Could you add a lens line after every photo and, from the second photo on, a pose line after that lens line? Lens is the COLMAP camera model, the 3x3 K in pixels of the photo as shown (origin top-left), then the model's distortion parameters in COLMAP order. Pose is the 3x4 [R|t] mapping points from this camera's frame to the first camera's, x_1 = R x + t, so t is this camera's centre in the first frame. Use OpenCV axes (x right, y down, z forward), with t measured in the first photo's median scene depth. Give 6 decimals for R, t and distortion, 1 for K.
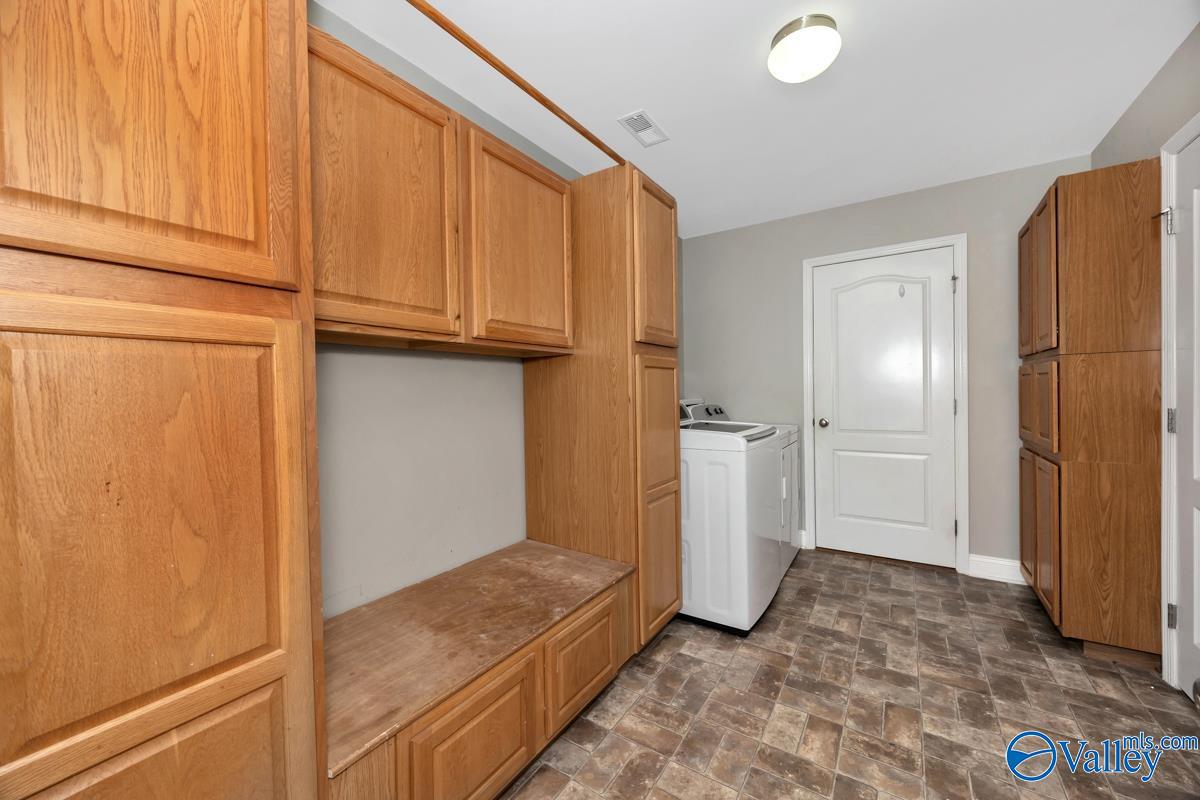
lens RADIAL K [[465.3, 0, 597.3], [0, 465.3, 391.8], [0, 0, 1]] dist [0.003528, -0.000993]
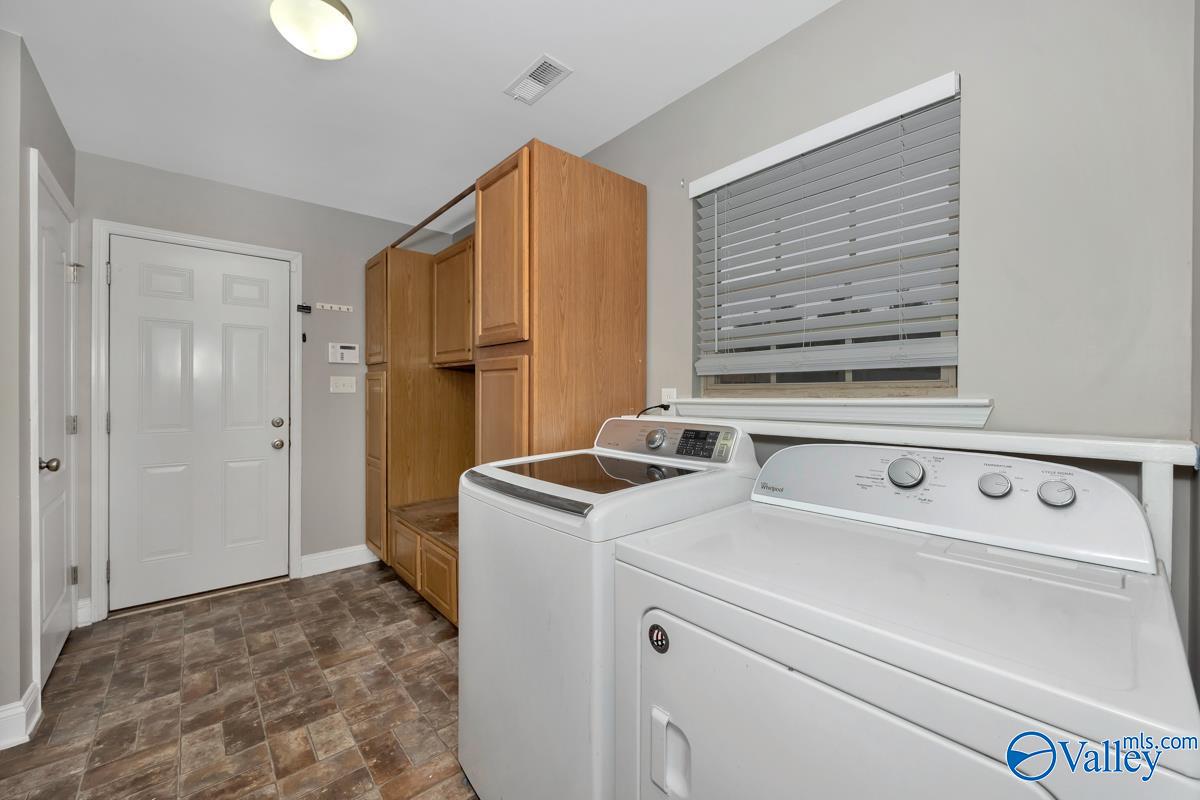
lens RADIAL K [[465.3, 0, 597.4], [0, 465.3, 394.7], [0, 0, 1]] dist [0.003528, -0.000993]
pose [[-0.267826, 0.027759, -0.963067, 1.265391], [0.001314, 0.999594, 0.028446, -0.042901], [0.963466, 0.006354, -0.267754, 1.923045]]
